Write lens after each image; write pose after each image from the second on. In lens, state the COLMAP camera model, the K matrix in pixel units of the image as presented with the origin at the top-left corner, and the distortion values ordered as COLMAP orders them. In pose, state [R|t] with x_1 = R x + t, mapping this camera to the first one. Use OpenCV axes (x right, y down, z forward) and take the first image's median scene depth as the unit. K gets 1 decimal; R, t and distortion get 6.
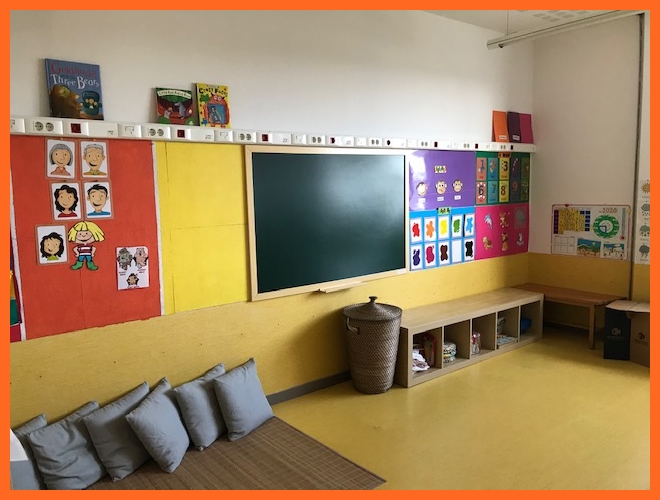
lens RADIAL K [[533.8, 0, 330.3], [0, 533.8, 245.4], [0, 0, 1]] dist [0.039608, 0.001315]
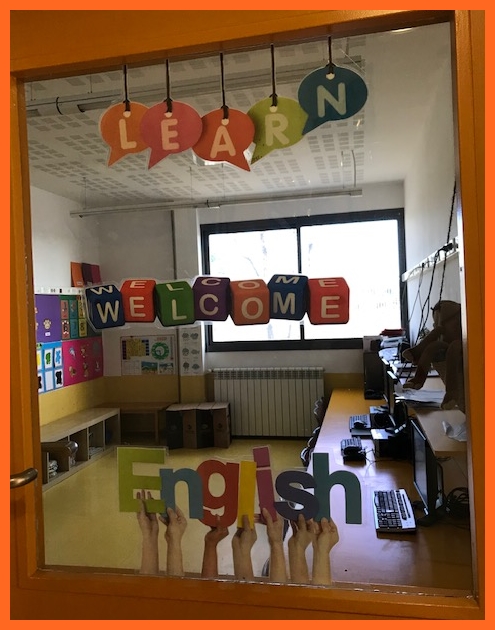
lens RADIAL K [[535.6, 0, 247.5], [0, 535.6, 315.0], [0, 0, 1]] dist [0.000215, 0.000163]
pose [[0.778936, -0.021544, 0.626733, -0.150200], [0.098805, 0.991143, -0.088729, 0.015635], [-0.619271, 0.131038, 0.774166, -0.175568]]
